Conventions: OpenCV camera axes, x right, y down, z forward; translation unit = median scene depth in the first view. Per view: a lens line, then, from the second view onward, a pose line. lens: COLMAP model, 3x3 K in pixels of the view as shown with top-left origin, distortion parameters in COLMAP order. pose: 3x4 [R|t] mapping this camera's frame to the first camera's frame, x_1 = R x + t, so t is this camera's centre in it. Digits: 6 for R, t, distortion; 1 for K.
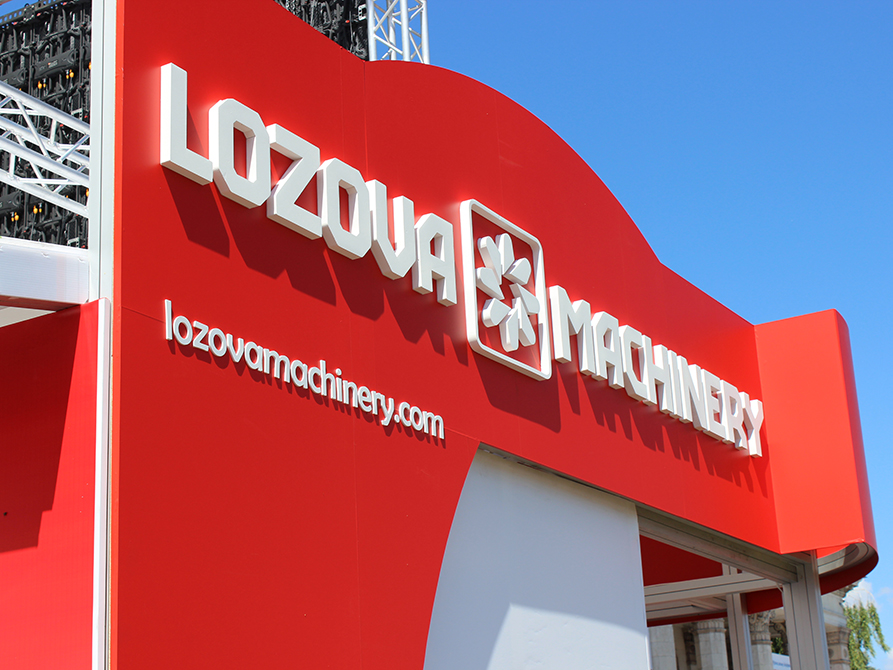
lens RADIAL K [[1605.4, 0, 446.5], [0, 1605.4, 335.0], [0, 0, 1]] dist [-0.031145, -0.123376]
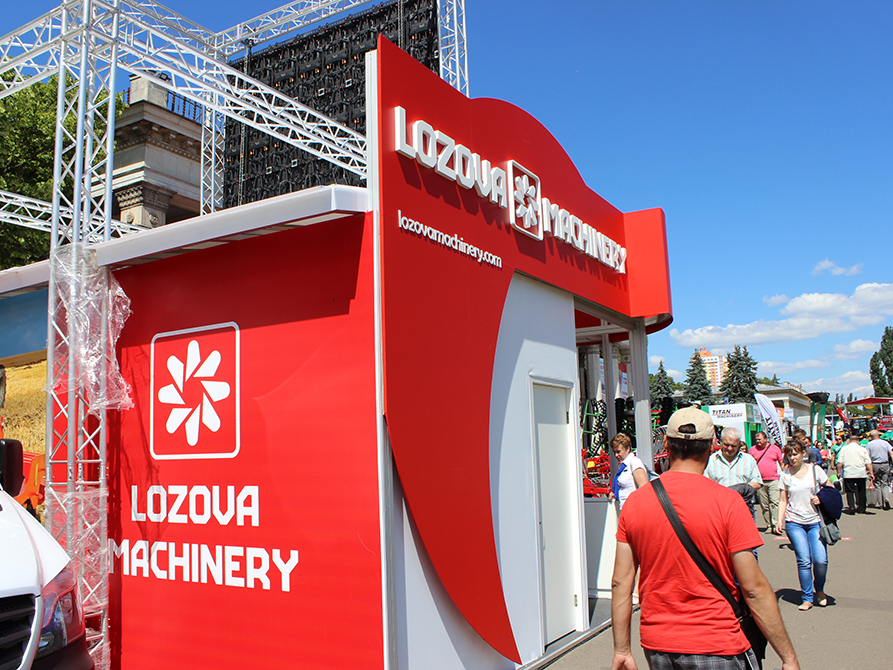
lens RADIAL K [[800.2, 0, 446.5], [0, 800.2, 335.0], [0, 0, 1]] dist [-0.171547, 0.003046]
pose [[0.999743, 0.020745, 0.009103, -0.085610], [-0.021993, 0.985135, 0.170368, -0.031775], [-0.005434, -0.170524, 0.985339, -0.134977]]
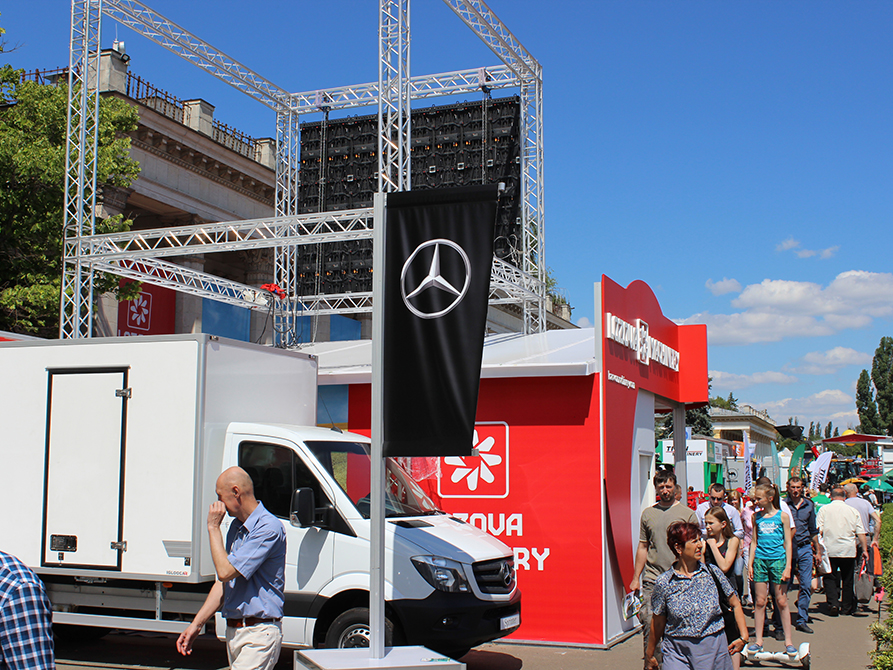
lens RADIAL K [[1099.7, 0, 446.5], [0, 1099.7, 335.0], [0, 0, 1]] dist [-0.098646, -0.501979]
pose [[0.985756, 0.075107, 0.150476, -0.829094], [-0.101231, 0.979481, 0.174270, -0.461055], [-0.134300, -0.187020, 0.973133, -1.438224]]
